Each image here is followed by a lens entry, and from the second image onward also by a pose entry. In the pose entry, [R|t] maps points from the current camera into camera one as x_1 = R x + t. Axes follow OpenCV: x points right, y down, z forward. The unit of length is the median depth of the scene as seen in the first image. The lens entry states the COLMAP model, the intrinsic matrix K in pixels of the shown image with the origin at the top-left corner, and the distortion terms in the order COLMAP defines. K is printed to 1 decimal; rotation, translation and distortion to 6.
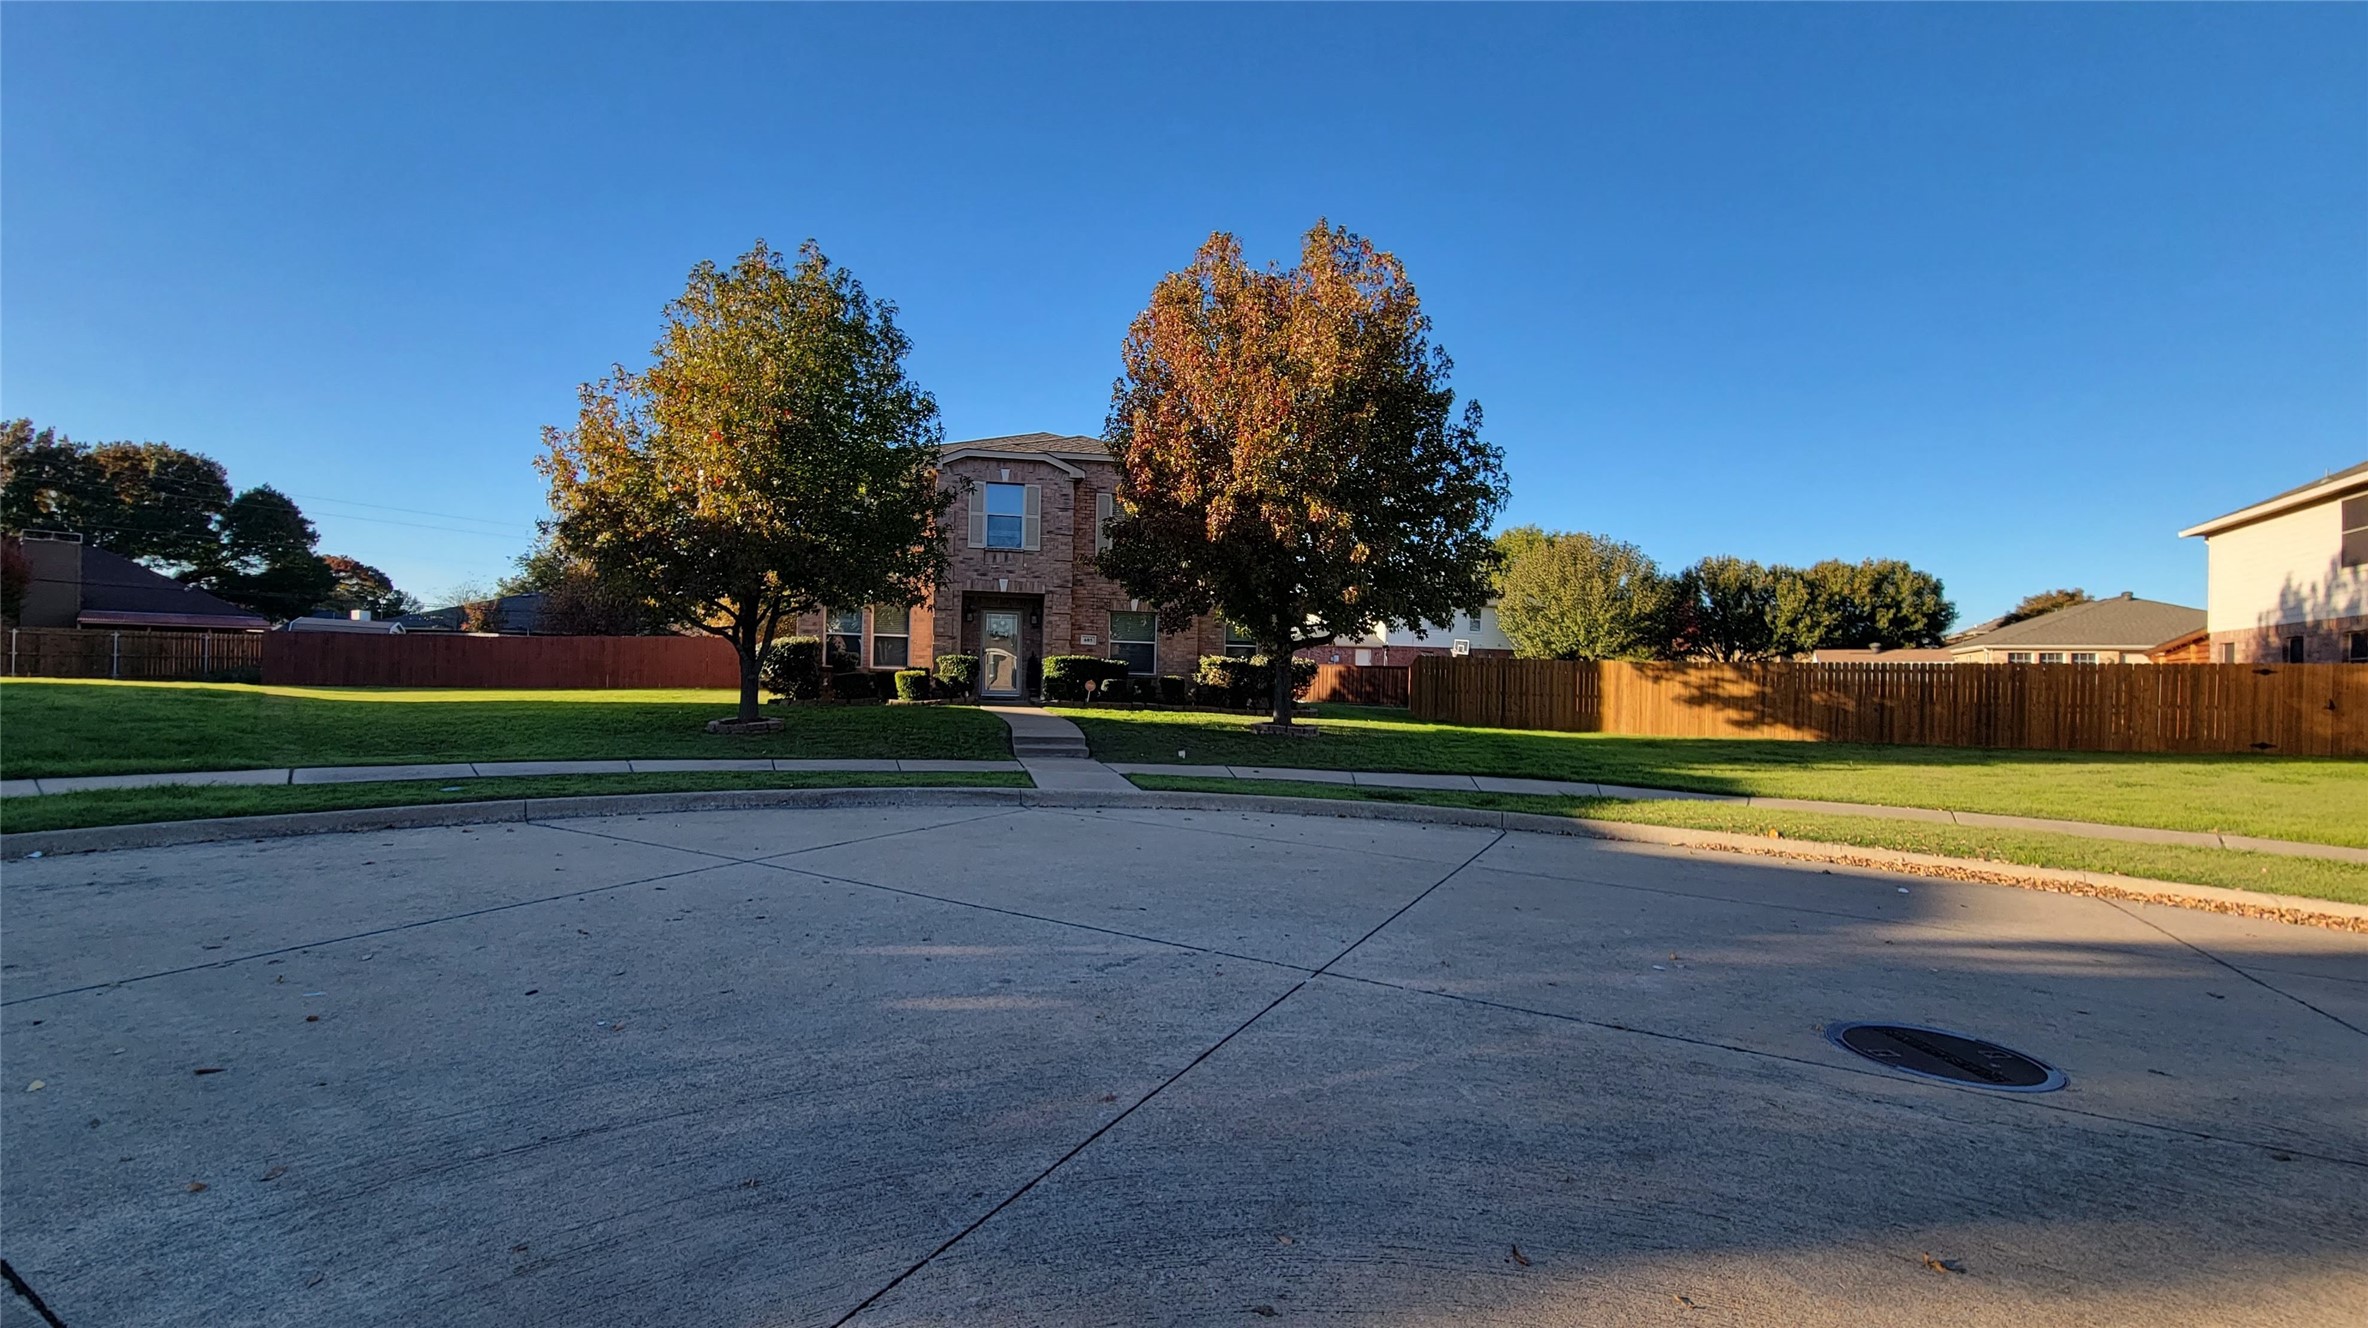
lens RADIAL K [[1000.9, 0, 1169.9], [0, 1000.9, 675.3], [0, 0, 1]] dist [-0.002329, -0.000188]
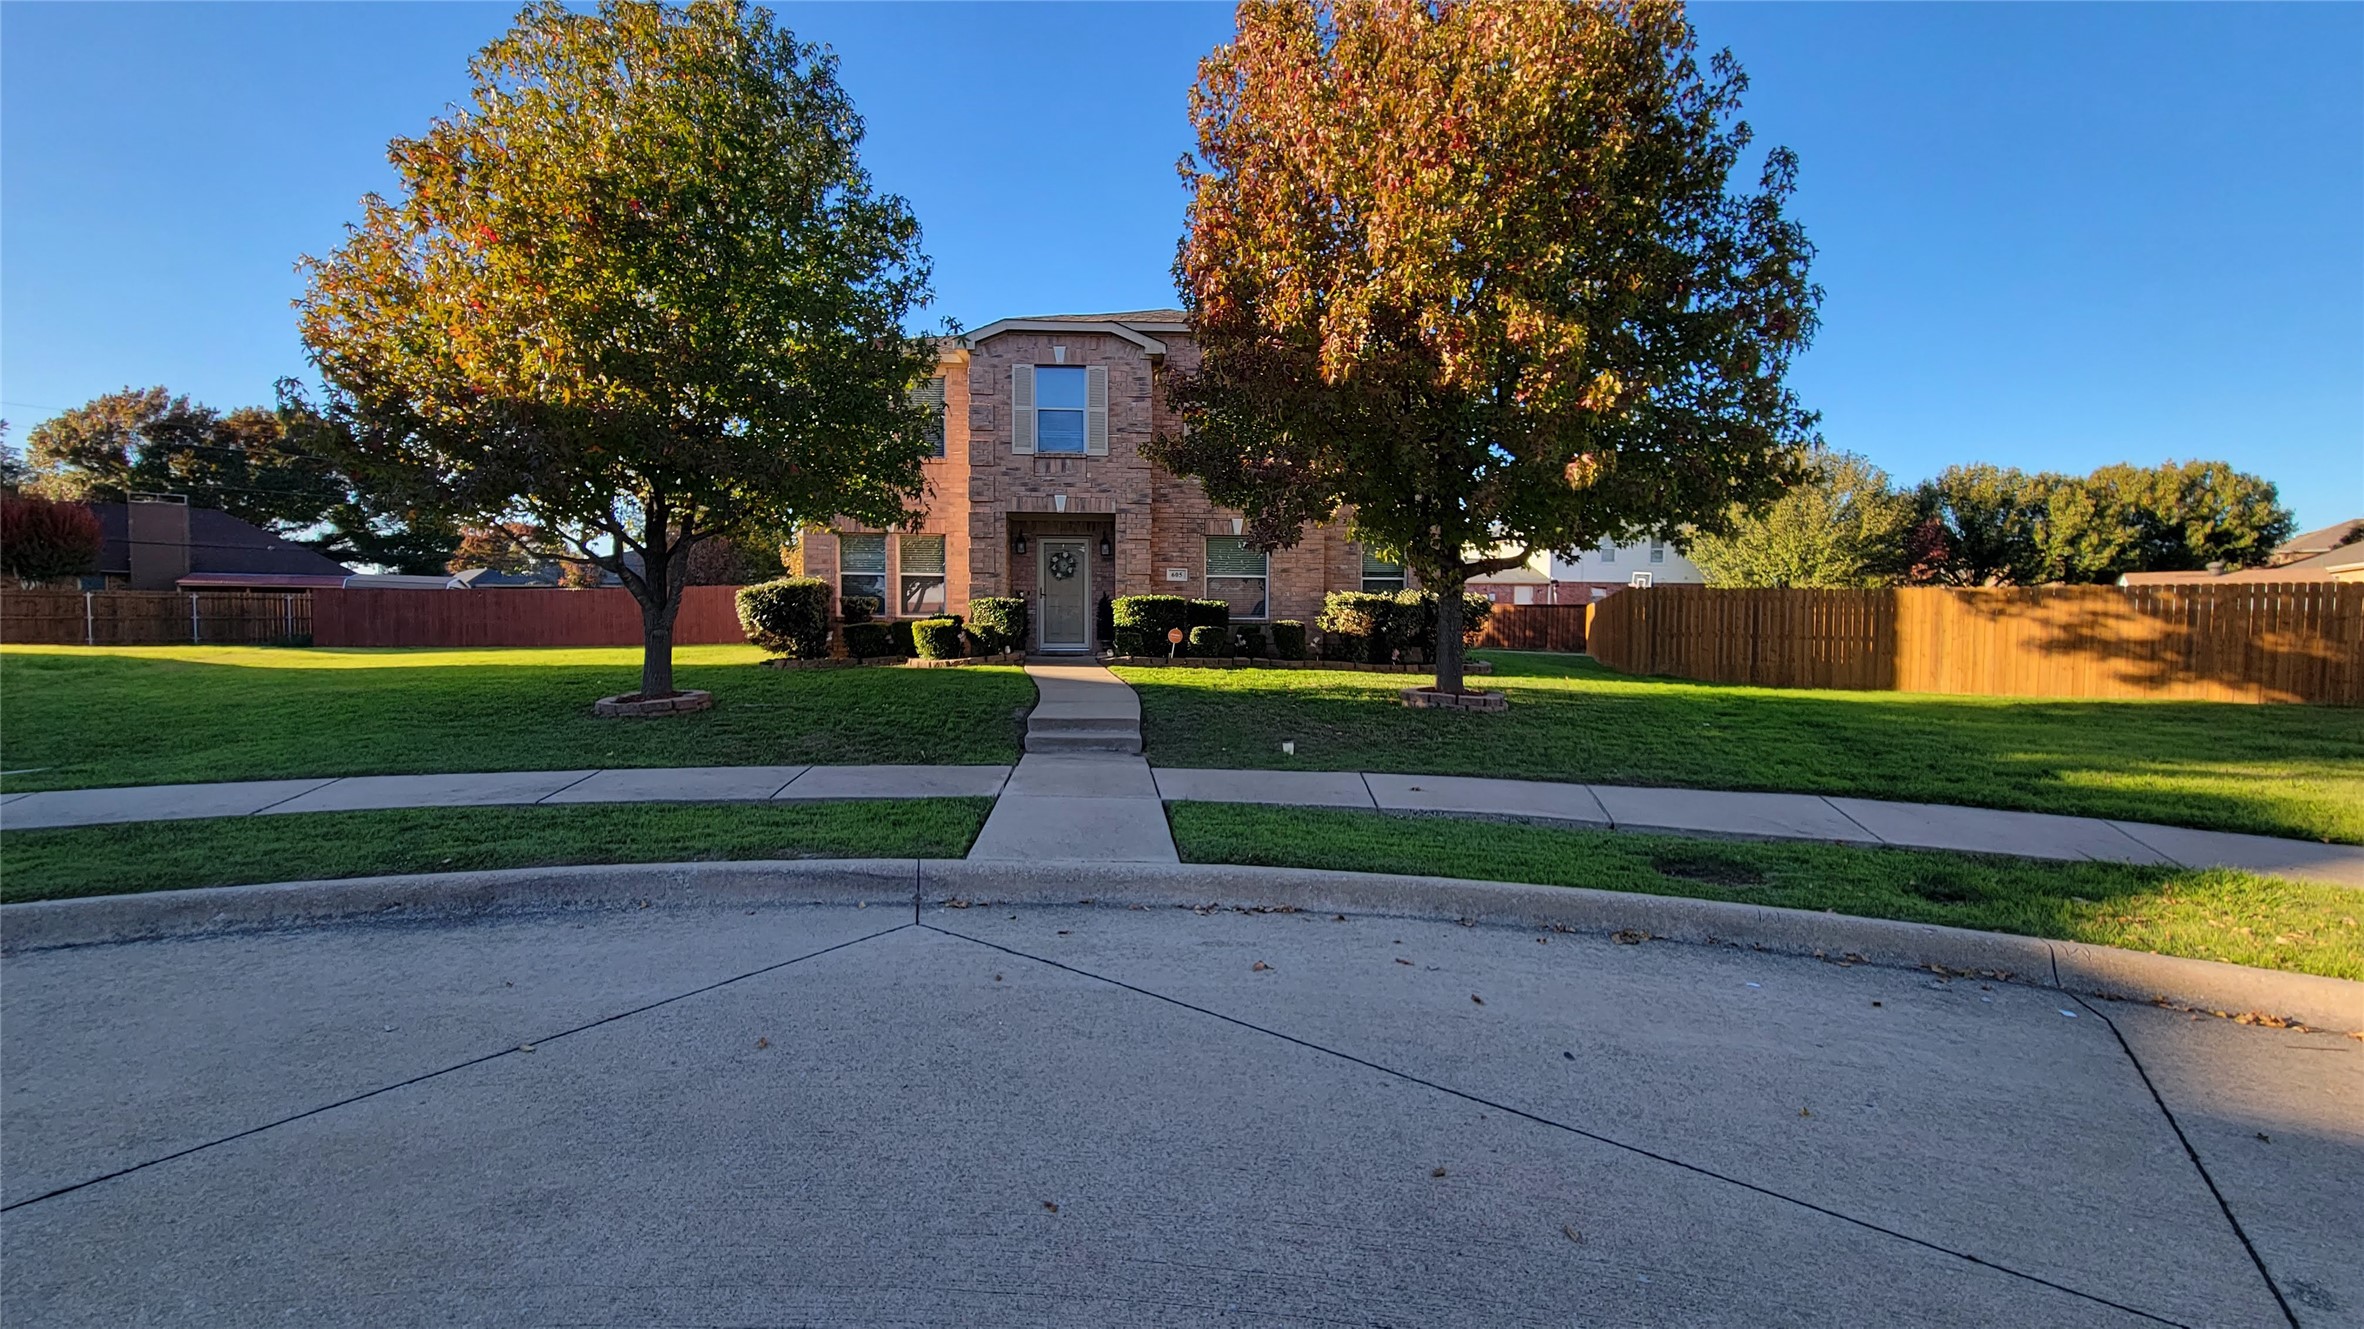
lens RADIAL K [[977.8, 0, 1182.0], [0, 977.8, 664.5], [0, 0, 1]] dist [-0.002567, -0.000223]
pose [[0.991316, -0.011054, -0.131038, 0.017912], [0.016934, 0.998895, 0.043847, -0.000004], [0.130409, -0.045685, 0.990407, 0.267918]]
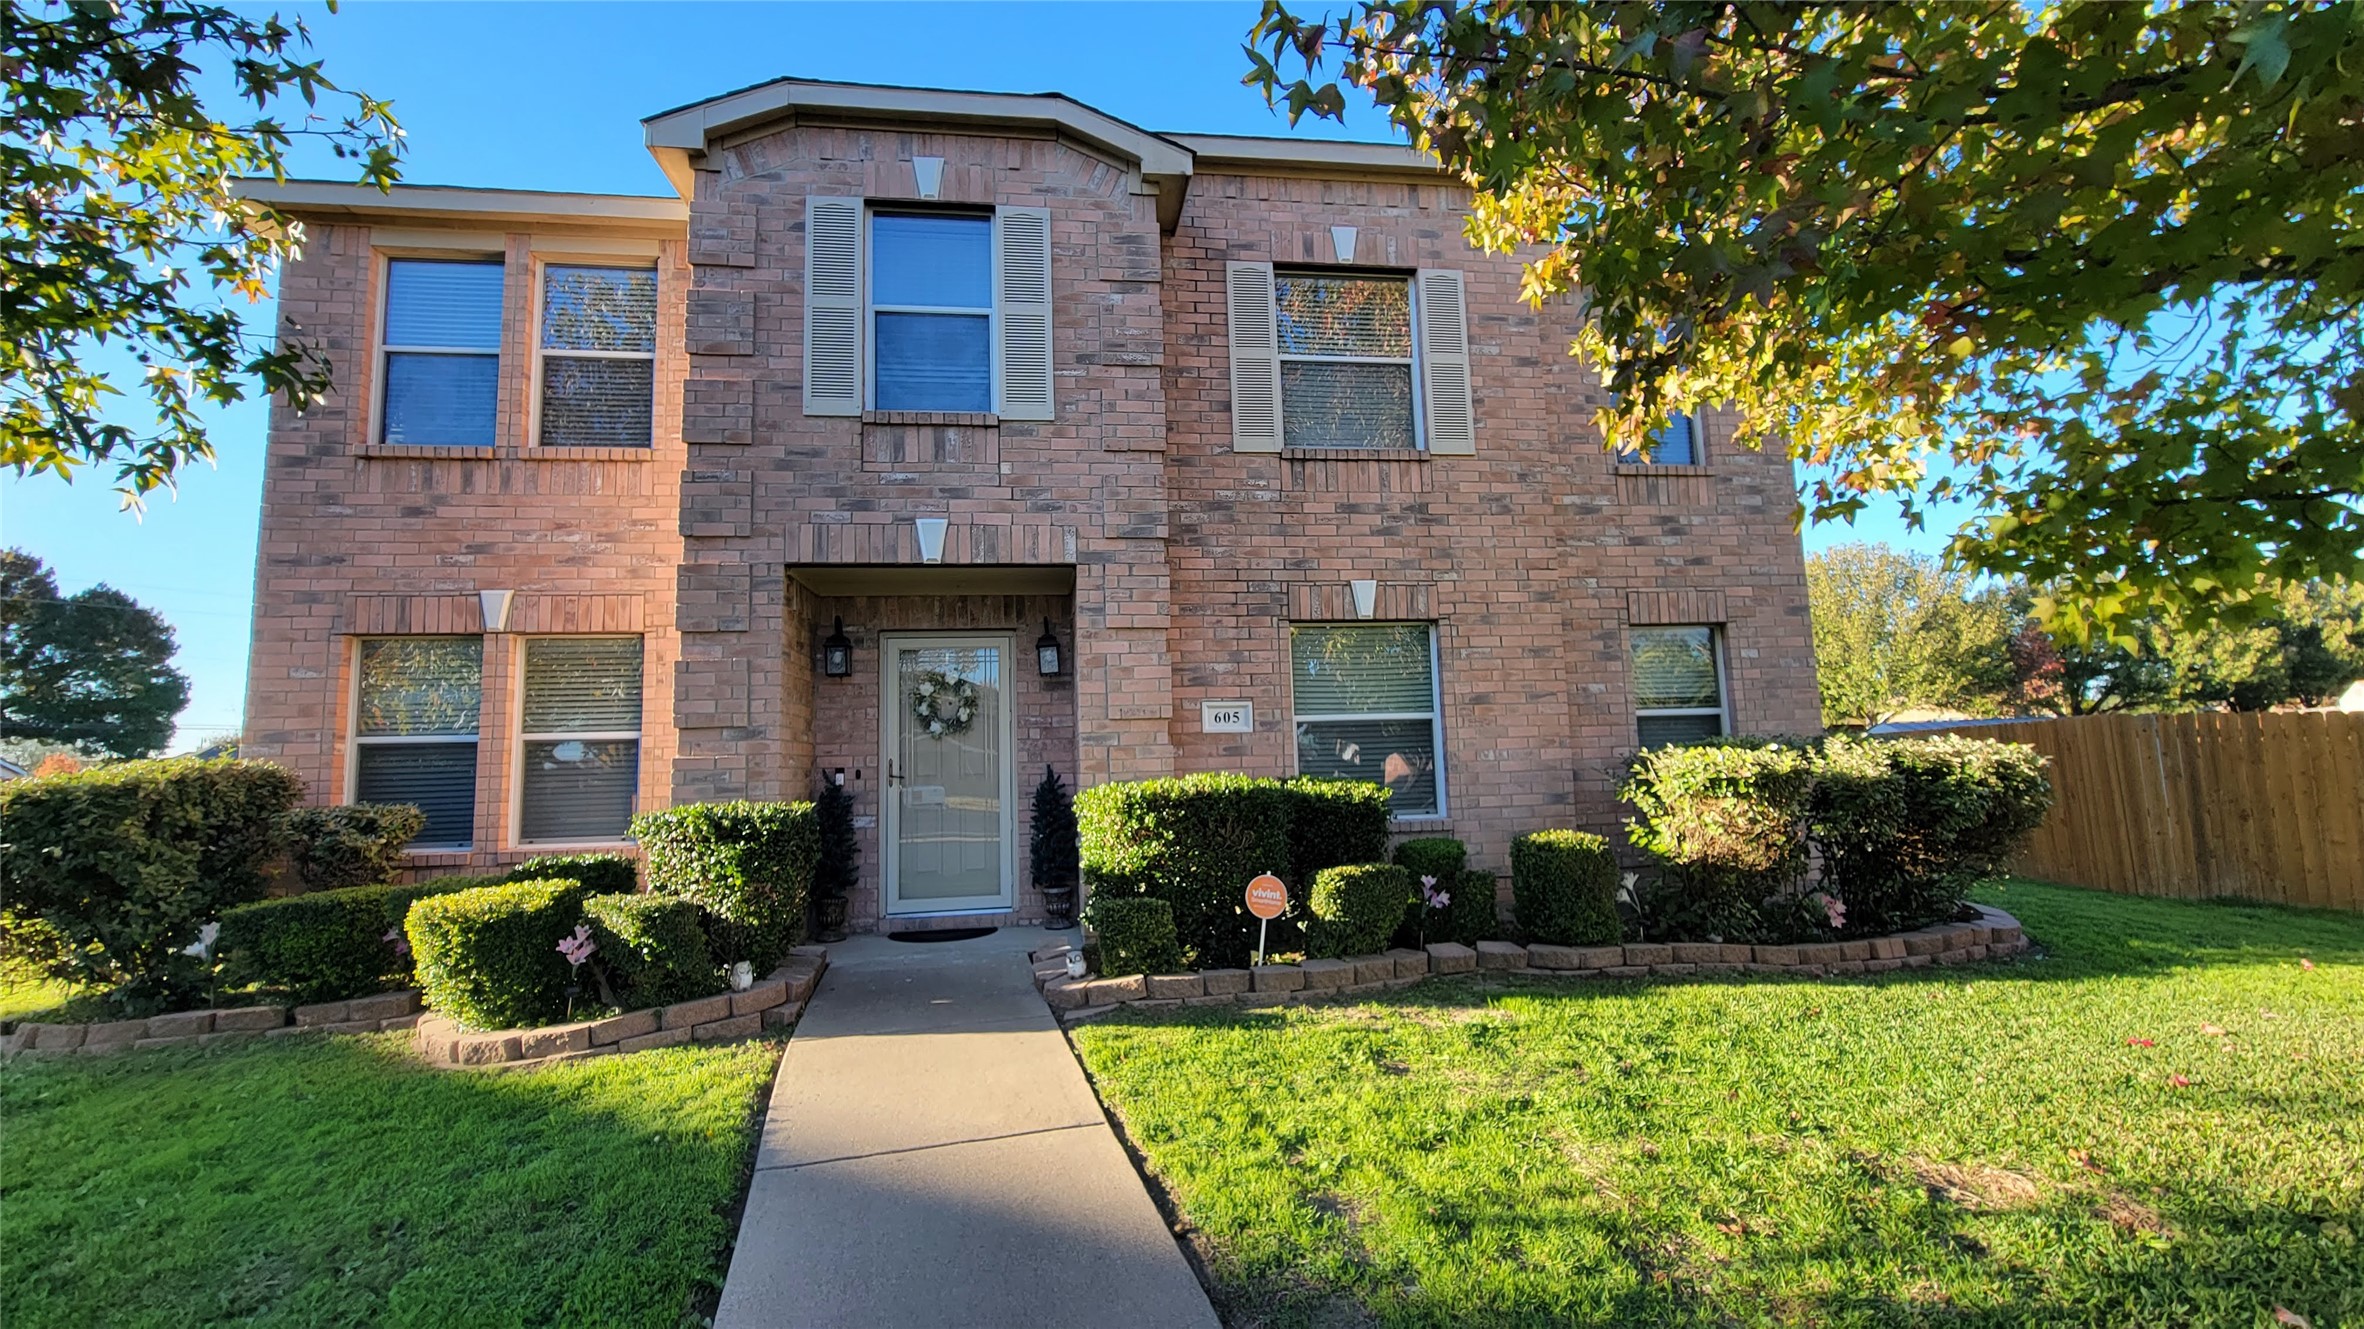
lens RADIAL K [[969.0, 0, 1176.3], [0, 969.0, 651.1], [0, 0, 1]] dist [-0.000788, -0.000046]
pose [[0.996529, -0.058449, -0.059282, -0.078109], [0.051199, 0.991787, -0.117204, -0.021259], [0.065645, 0.113762, 0.991337, 0.700176]]
